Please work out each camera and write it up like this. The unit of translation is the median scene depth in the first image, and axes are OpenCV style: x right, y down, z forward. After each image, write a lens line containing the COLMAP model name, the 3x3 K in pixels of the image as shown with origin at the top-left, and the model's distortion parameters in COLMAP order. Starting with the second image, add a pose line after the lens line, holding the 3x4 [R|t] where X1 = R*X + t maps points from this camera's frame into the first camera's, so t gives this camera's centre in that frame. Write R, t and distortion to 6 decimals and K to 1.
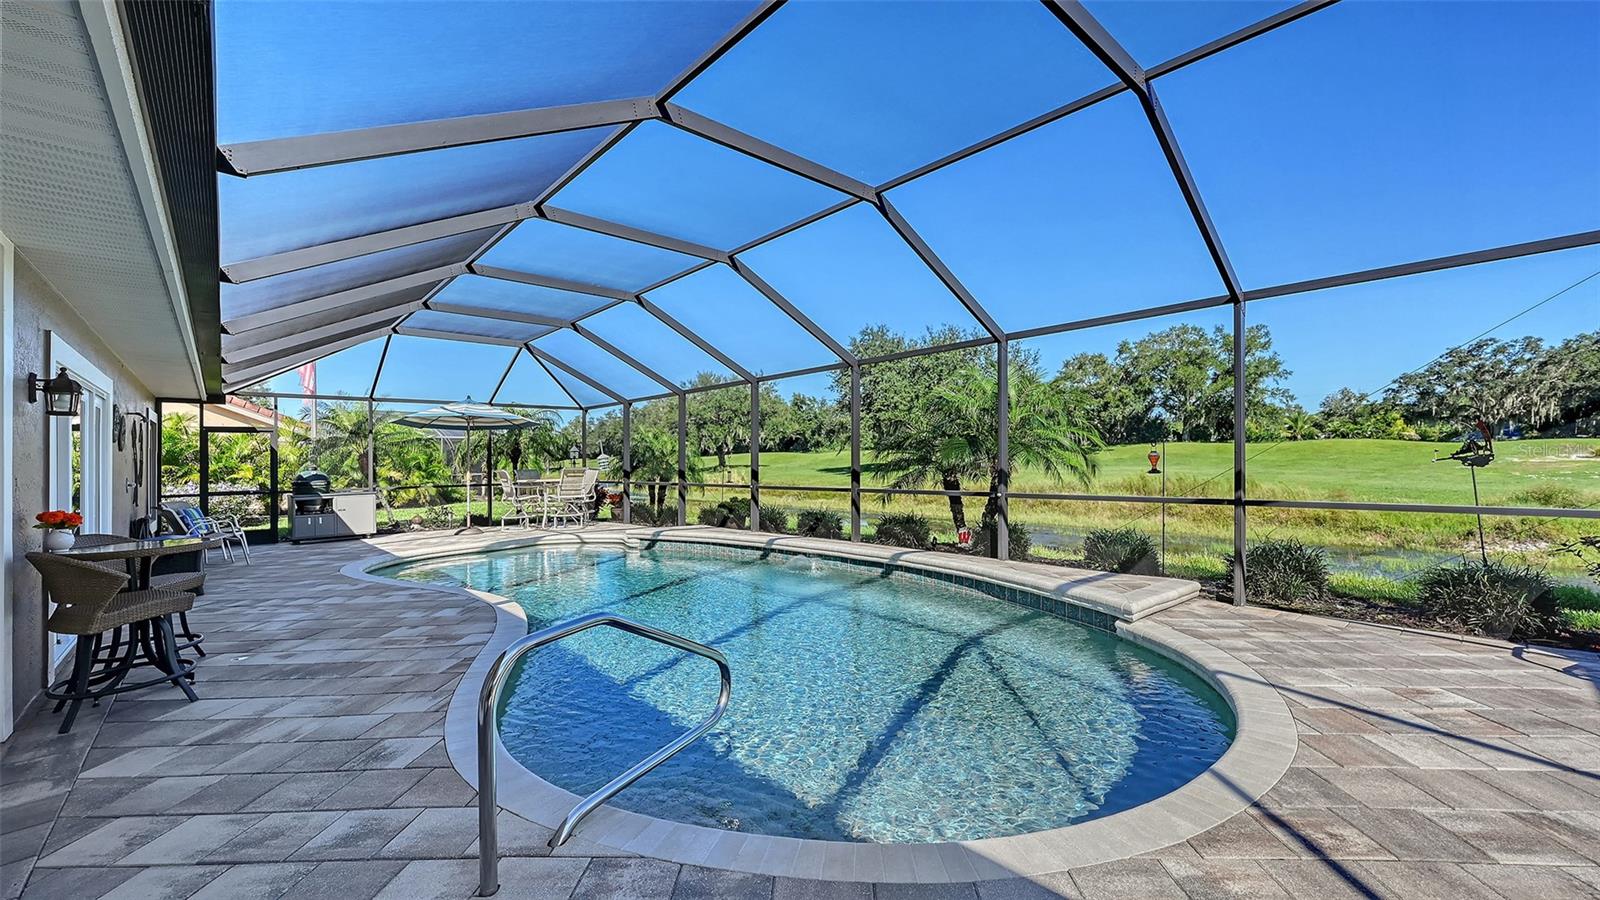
lens RADIAL K [[639.4, 0, 821.8], [0, 639.4, 457.1], [0, 0, 1]] dist [0.009794, 0.000002]
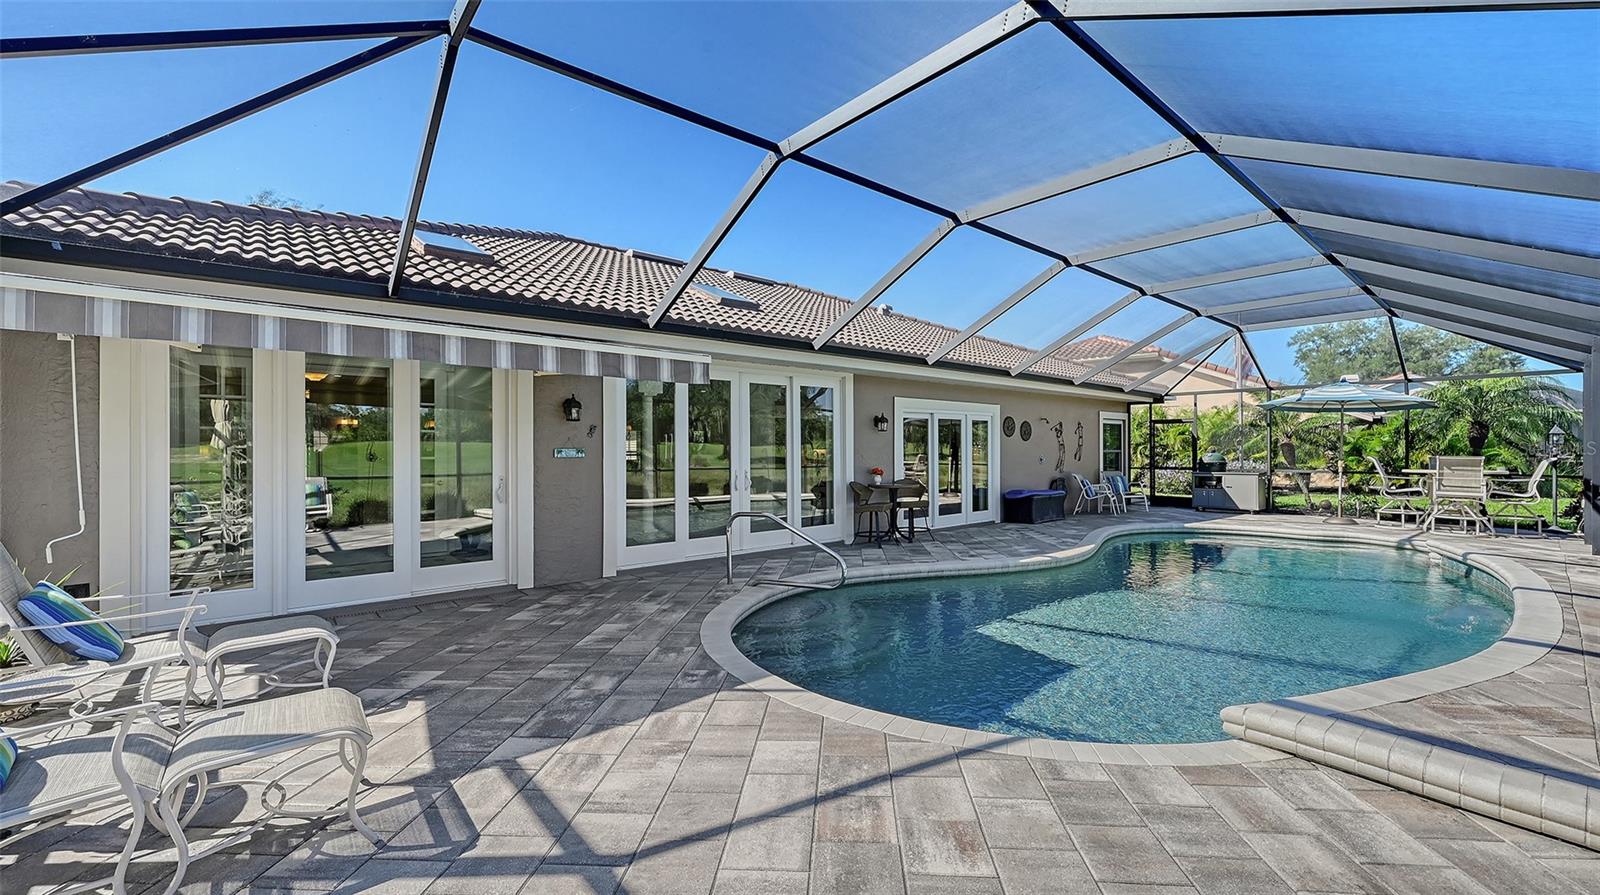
lens RADIAL K [[636.3, 0, 804.9], [0, 636.3, 442.1], [0, 0, 1]] dist [-0.003896, -0.000290]
pose [[-0.045451, 0.010311, -0.998913, 0.364316], [-0.001207, 0.999945, 0.010377, -0.009761], [0.998966, 0.001677, -0.045436, 0.203138]]
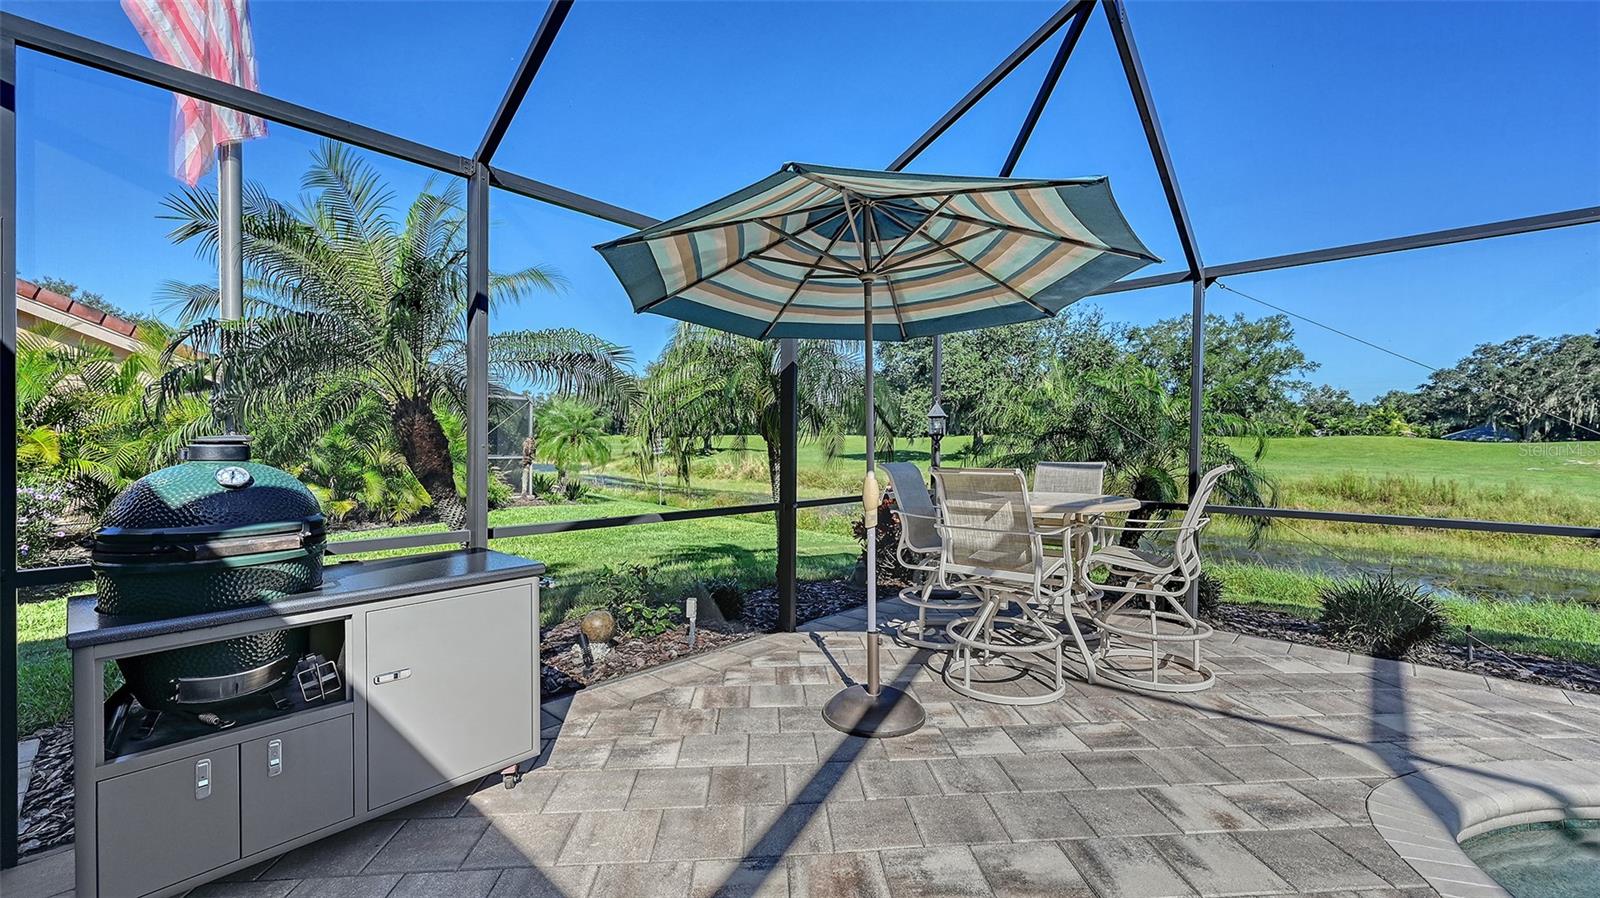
lens RADIAL K [[639.4, 0, 821.8], [0, 639.4, 456.1], [0, 0, 1]] dist [0.009794, 0.000002]
pose [[0.996180, 0.023111, 0.084209, -0.492941], [-0.025054, 0.999442, 0.022083, 0.007861], [-0.083651, -0.024108, 0.996203, 0.620557]]
